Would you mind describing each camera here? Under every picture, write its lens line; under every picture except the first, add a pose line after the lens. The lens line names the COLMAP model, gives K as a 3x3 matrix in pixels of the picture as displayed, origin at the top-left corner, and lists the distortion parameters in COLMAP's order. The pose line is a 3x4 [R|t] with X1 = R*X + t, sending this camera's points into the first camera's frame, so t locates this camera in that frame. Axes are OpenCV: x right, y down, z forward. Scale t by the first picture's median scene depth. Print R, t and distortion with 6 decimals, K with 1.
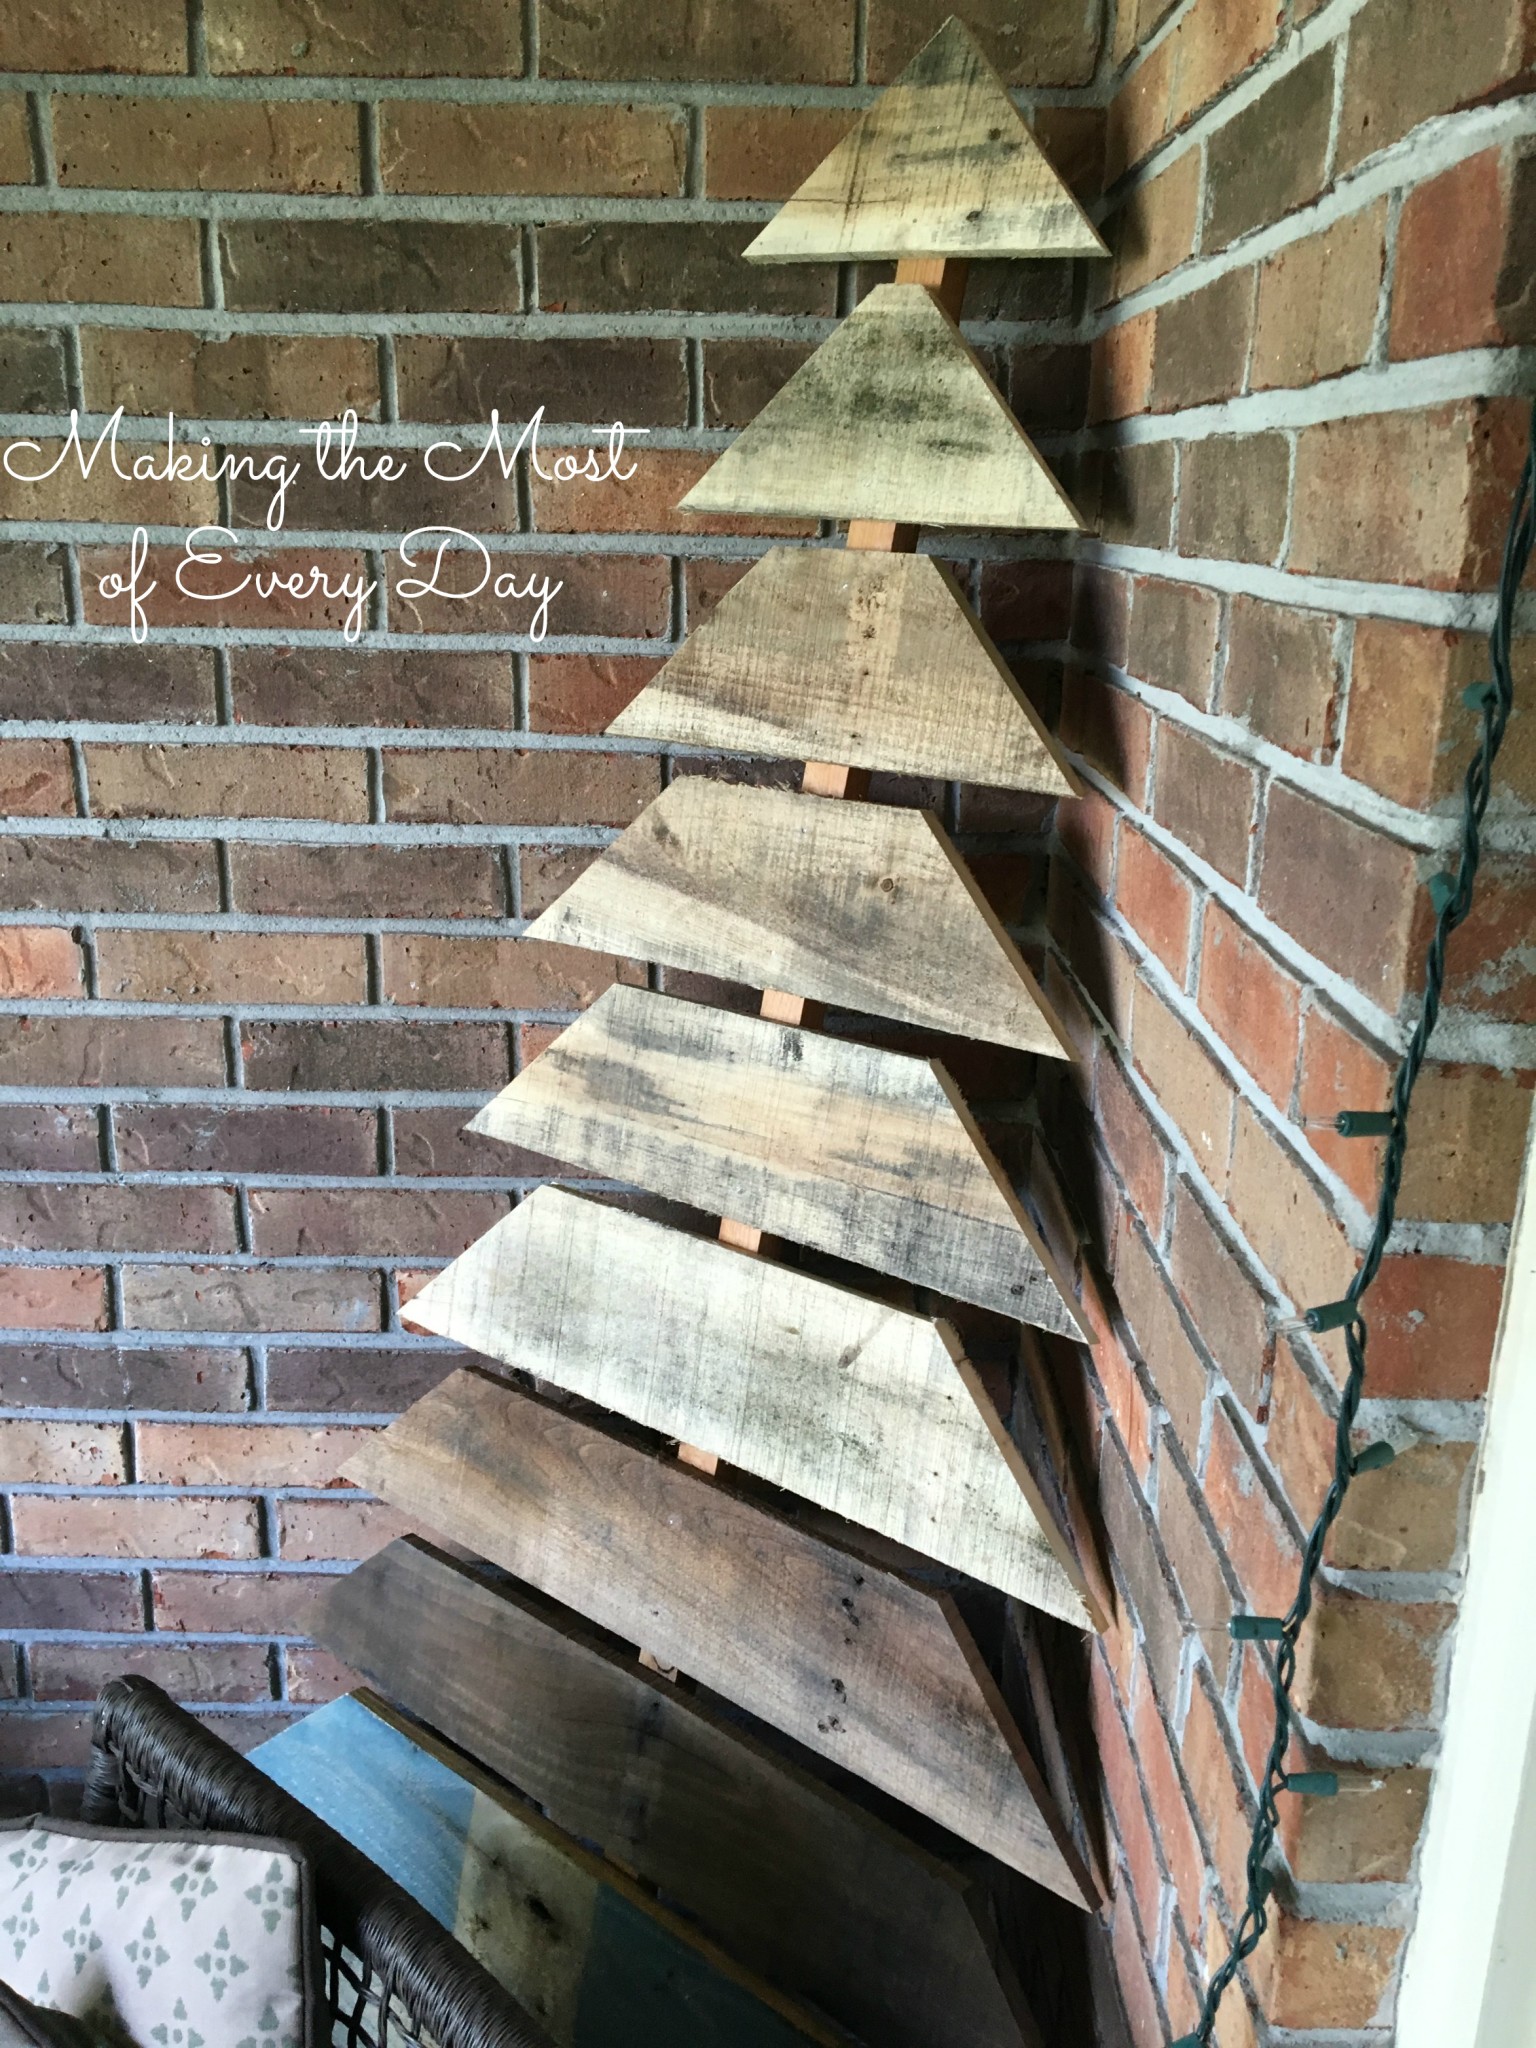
lens RADIAL K [[1715.5, 0, 768.0], [0, 1715.5, 1024.0], [0, 0, 1]] dist [0.112147, -0.185467]
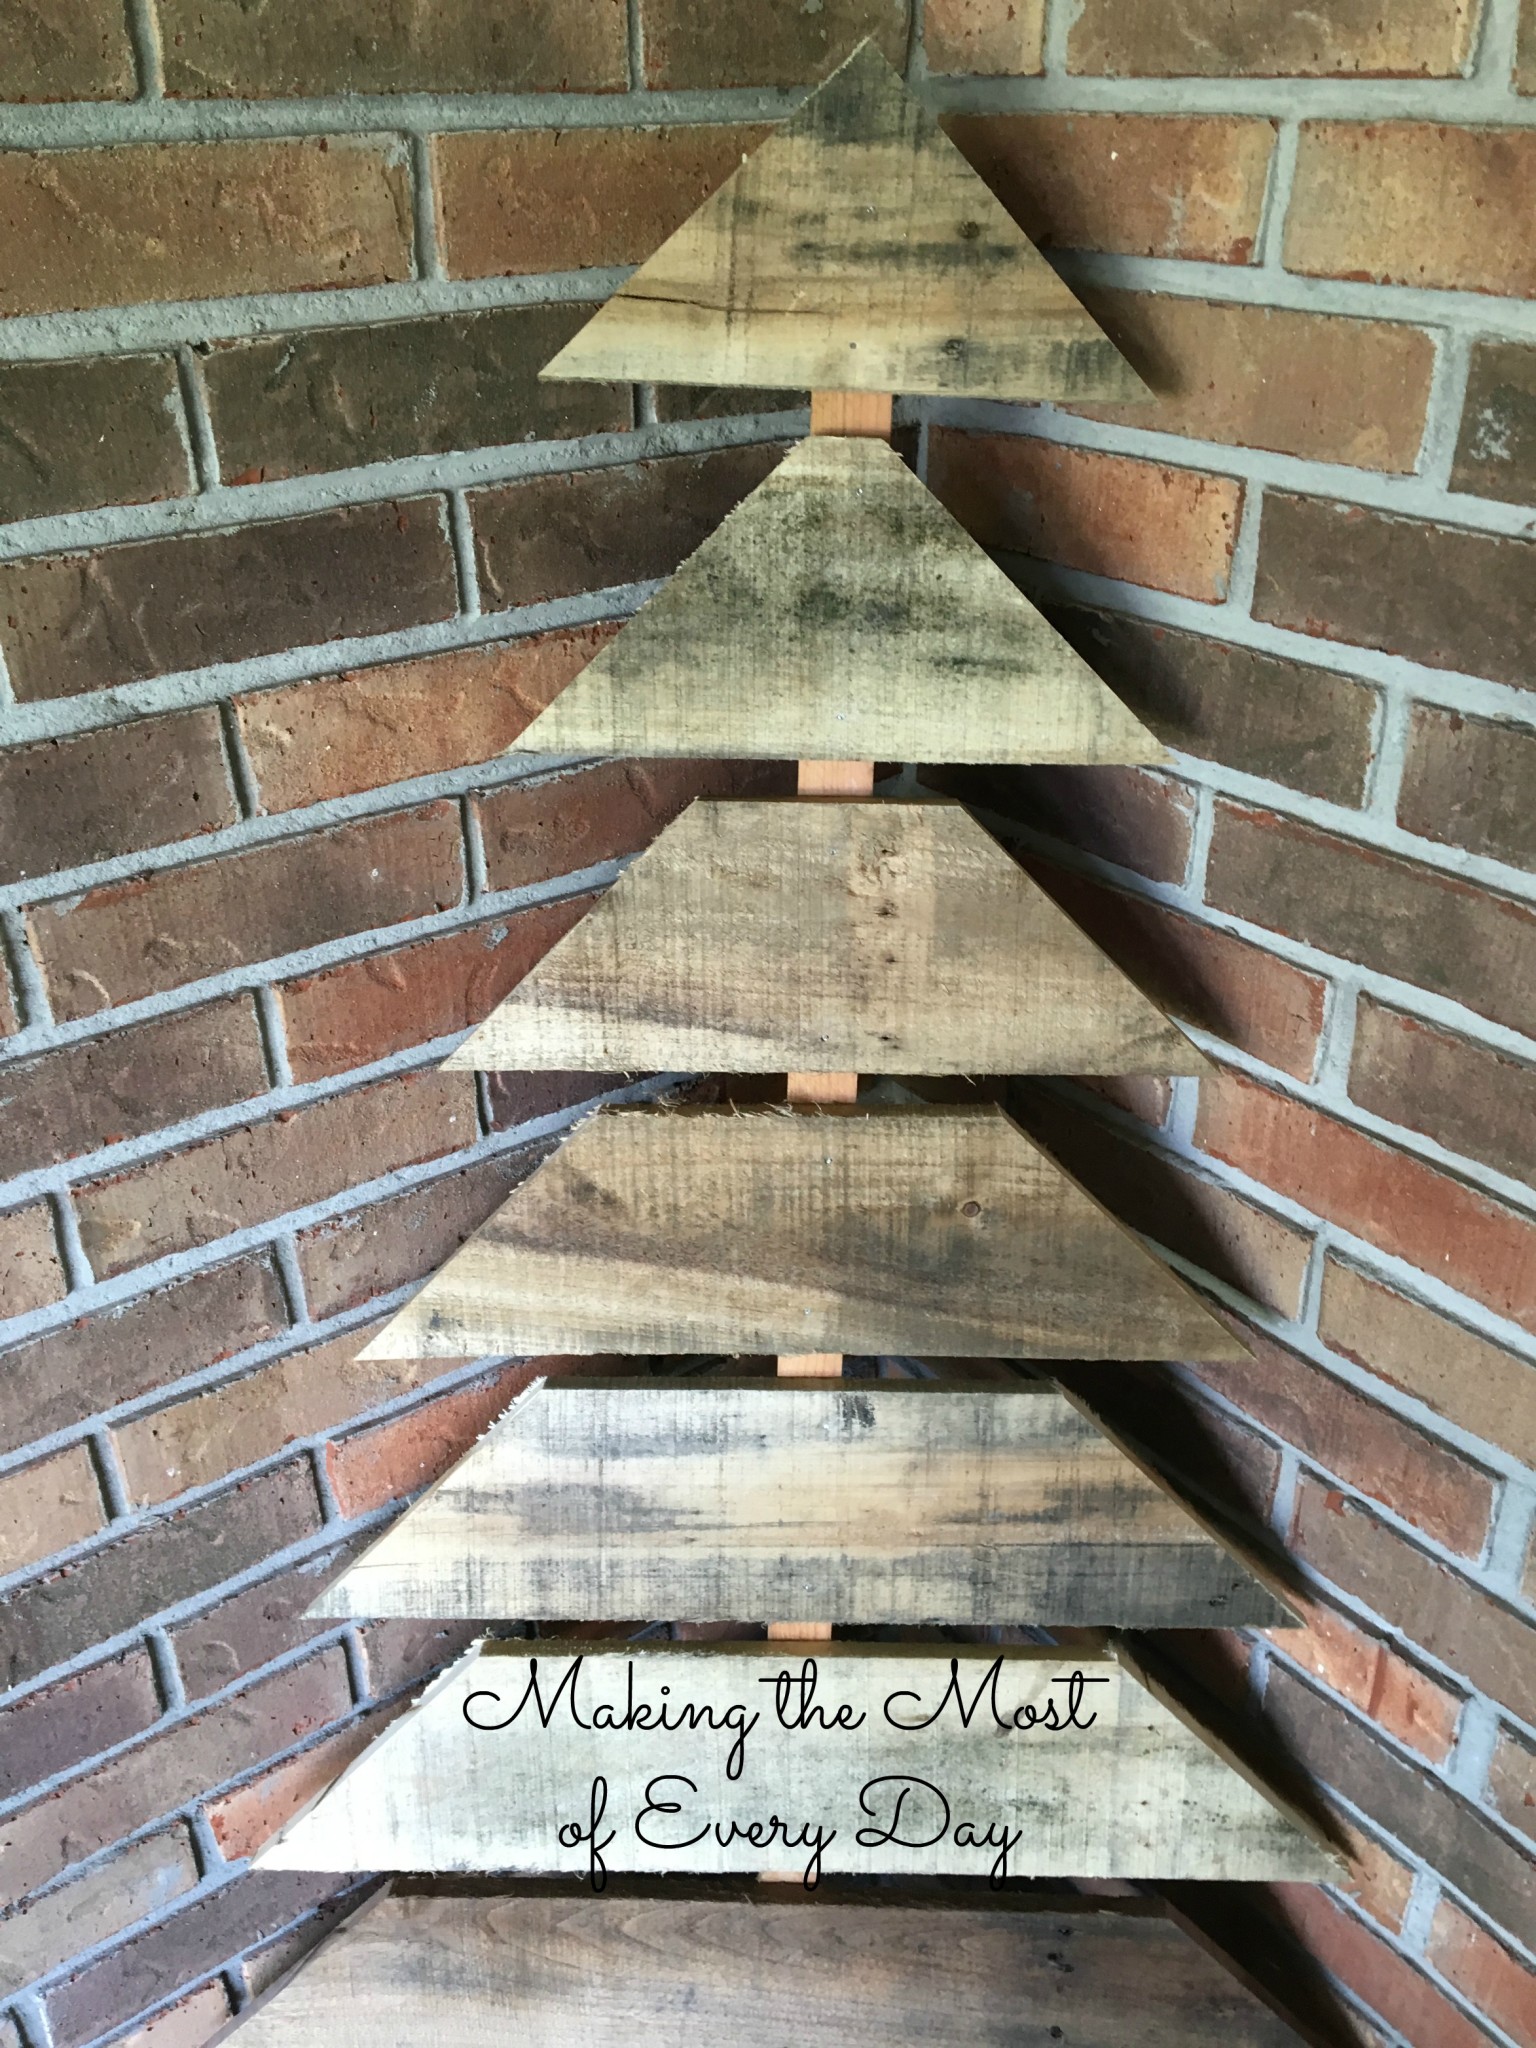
lens RADIAL K [[1715.5, 0, 768.0], [0, 1715.5, 1024.0], [0, 0, 1]] dist [0.112147, -0.185467]
pose [[0.791691, -0.317216, 0.522110, -0.378264], [0.202300, 0.942535, 0.265899, -0.376958], [-0.576454, -0.104887, 0.810370, 0.400115]]
